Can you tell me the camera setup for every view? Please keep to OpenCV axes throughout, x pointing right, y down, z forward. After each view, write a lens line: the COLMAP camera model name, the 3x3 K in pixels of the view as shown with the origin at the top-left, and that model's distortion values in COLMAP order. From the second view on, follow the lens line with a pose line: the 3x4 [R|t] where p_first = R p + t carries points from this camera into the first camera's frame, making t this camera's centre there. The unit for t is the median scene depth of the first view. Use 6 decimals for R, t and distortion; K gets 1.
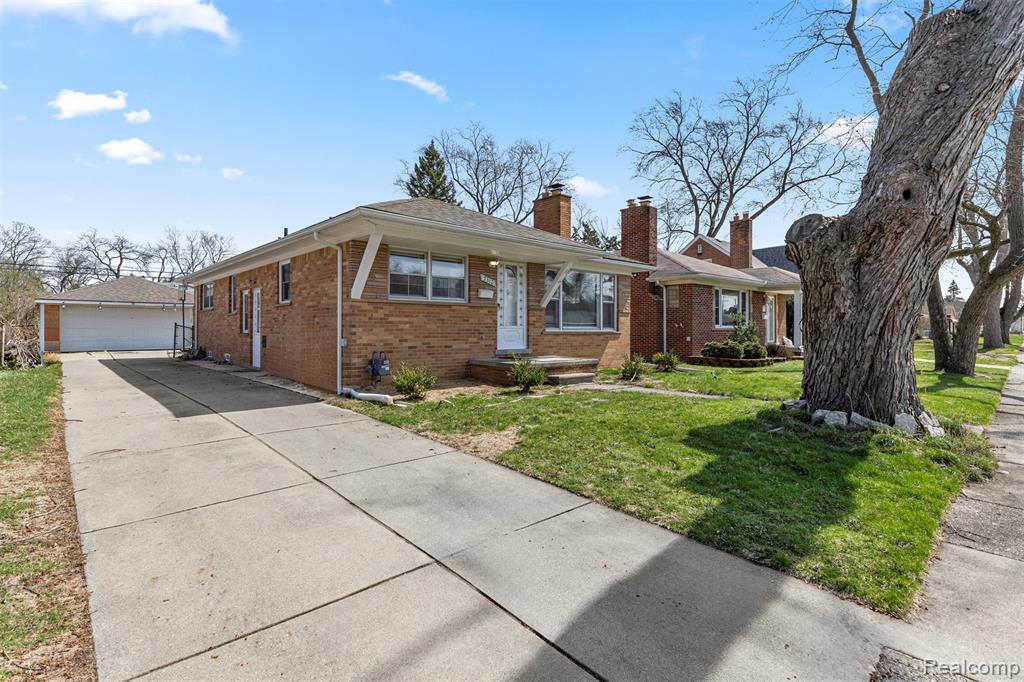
lens RADIAL K [[486.5, 0, 514.5], [0, 486.5, 337.2], [0, 0, 1]] dist [-0.002859, -0.000673]
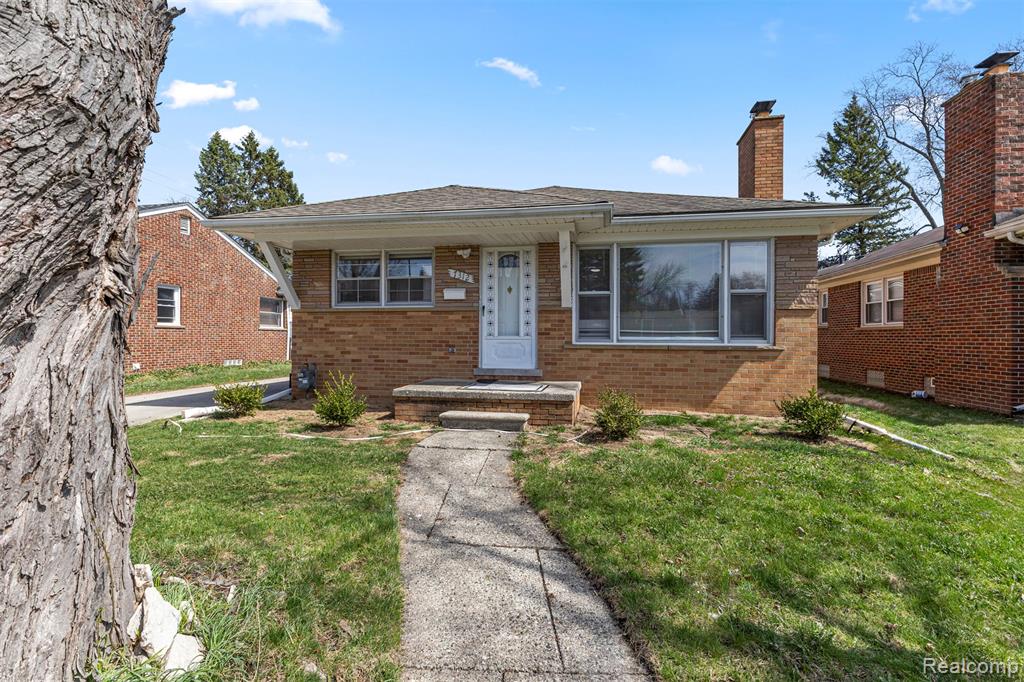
lens RADIAL K [[486.5, 0, 514.5], [0, 486.5, 337.2], [0, 0, 1]] dist [-0.002859, -0.000673]
pose [[0.606935, -0.002515, -0.794747, 0.604188], [-0.016249, 0.999747, -0.015572, -0.011130], [0.794585, 0.022365, 0.606741, 0.612886]]
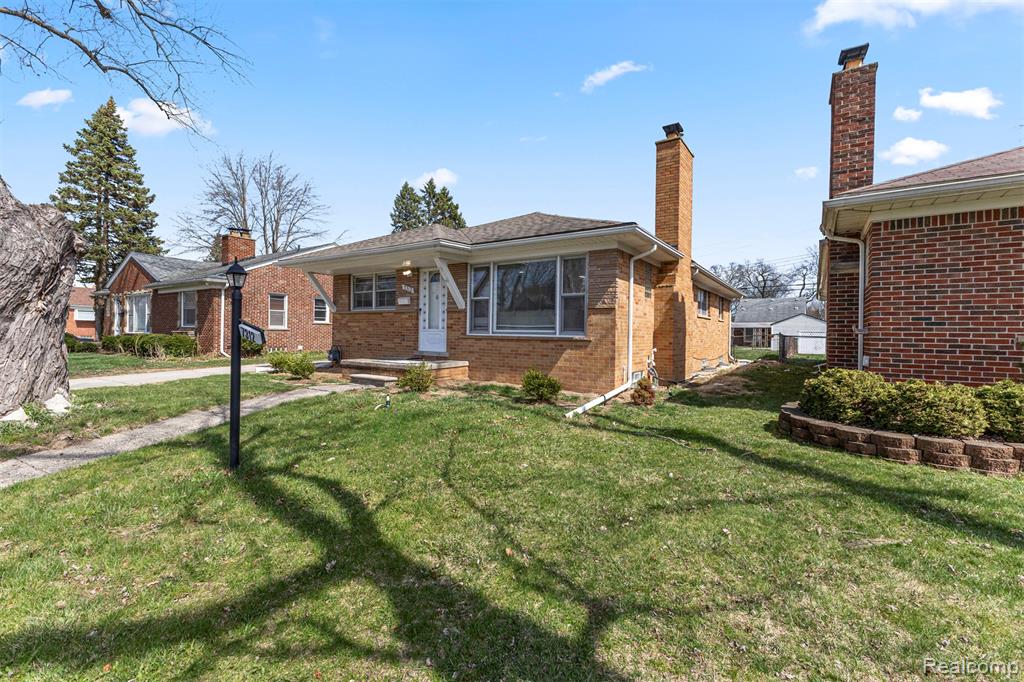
lens RADIAL K [[451.9, 0, 513.0], [0, 451.9, 334.9], [0, 0, 1]] dist [0.004199, 0.000841]
pose [[0.230442, 0.000481, -0.973086, 1.037551], [-0.033437, 0.999413, -0.007425, -0.009513], [0.972511, 0.034248, 0.230323, 1.006701]]
